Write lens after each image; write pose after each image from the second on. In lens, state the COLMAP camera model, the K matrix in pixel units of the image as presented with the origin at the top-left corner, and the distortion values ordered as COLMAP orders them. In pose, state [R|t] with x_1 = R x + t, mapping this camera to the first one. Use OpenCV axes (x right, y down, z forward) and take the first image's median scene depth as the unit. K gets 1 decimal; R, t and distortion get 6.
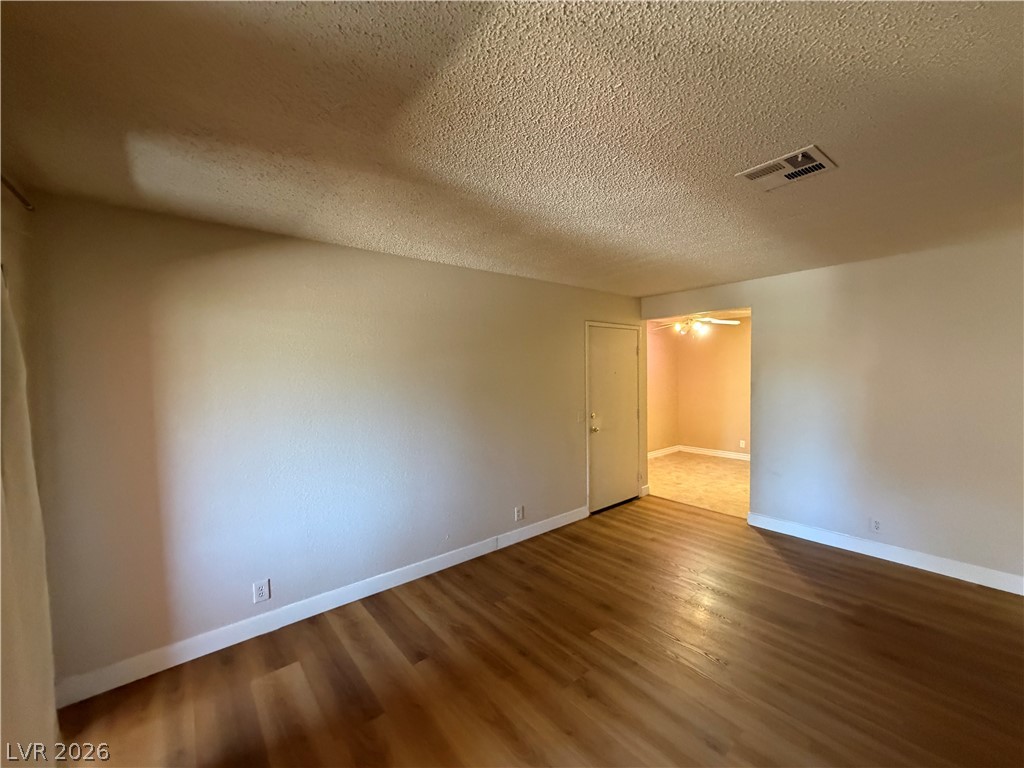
lens RADIAL K [[408.1, 0, 512.6], [0, 408.1, 386.0], [0, 0, 1]] dist [0.000039, -0.000260]
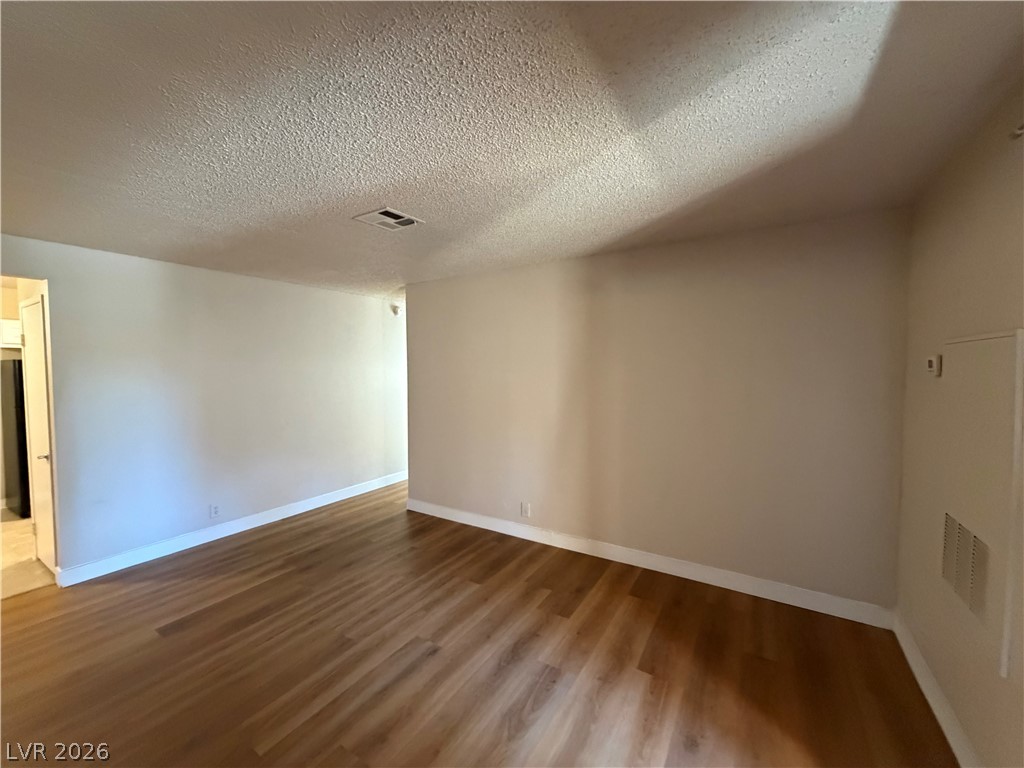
lens RADIAL K [[408.1, 0, 512.4], [0, 408.1, 387.5], [0, 0, 1]] dist [0.000039, -0.000260]
pose [[-0.322469, -0.029148, 0.946131, -0.459131], [0.043782, 0.997997, 0.045668, -0.008541], [-0.945567, 0.056150, -0.320547, 0.644903]]
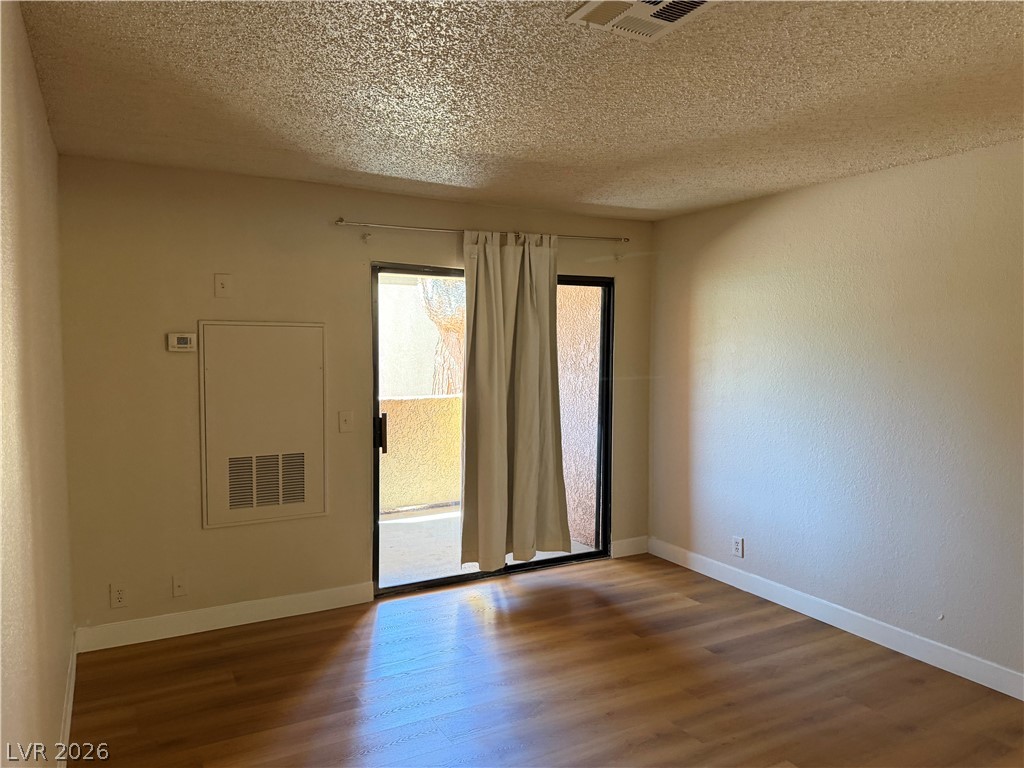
lens RADIAL K [[722.8, 0, 515.8], [0, 722.8, 387.5], [0, 0, 1]] dist [0.042743, -0.048777]
pose [[-0.177386, 0.077075, -0.981119, 1.076788], [-0.036602, 0.995722, 0.084840, -0.035757], [0.983461, 0.050960, -0.173806, 0.618497]]
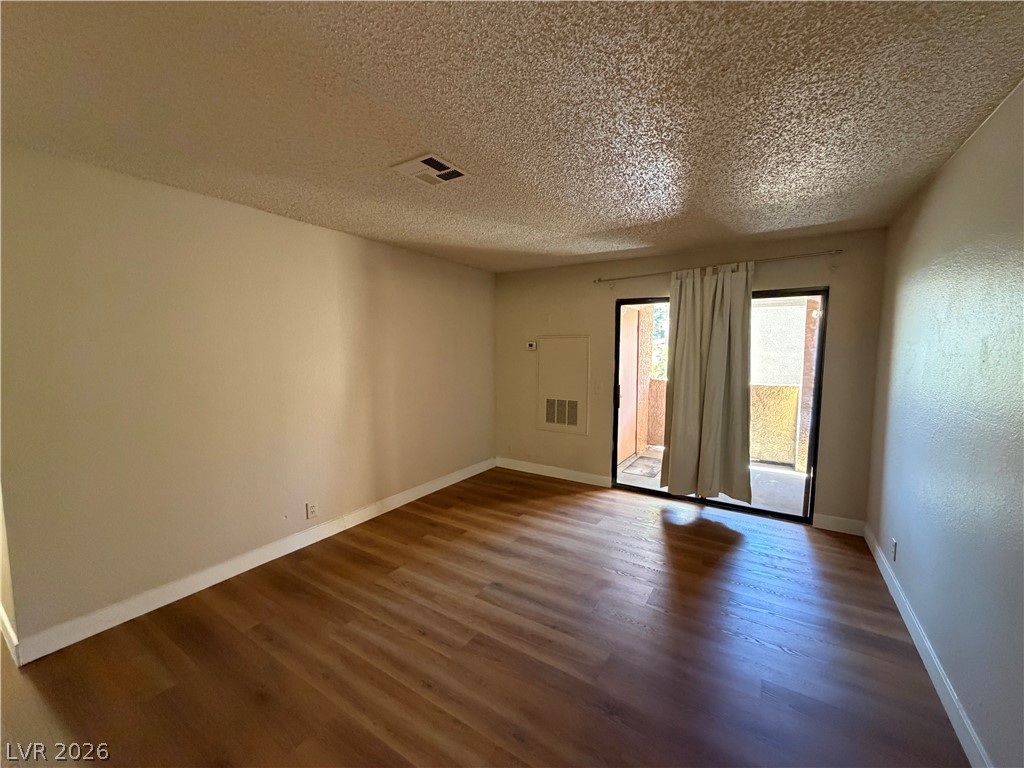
lens RADIAL K [[408.1, 0, 511.5], [0, 408.1, 384.6], [0, 0, 1]] dist [0.000039, -0.000260]
pose [[-0.953241, 0.043105, -0.299121, 0.497235], [0.005053, 0.991911, 0.126836, -0.038271], [0.302168, 0.119394, -0.945748, 1.360485]]
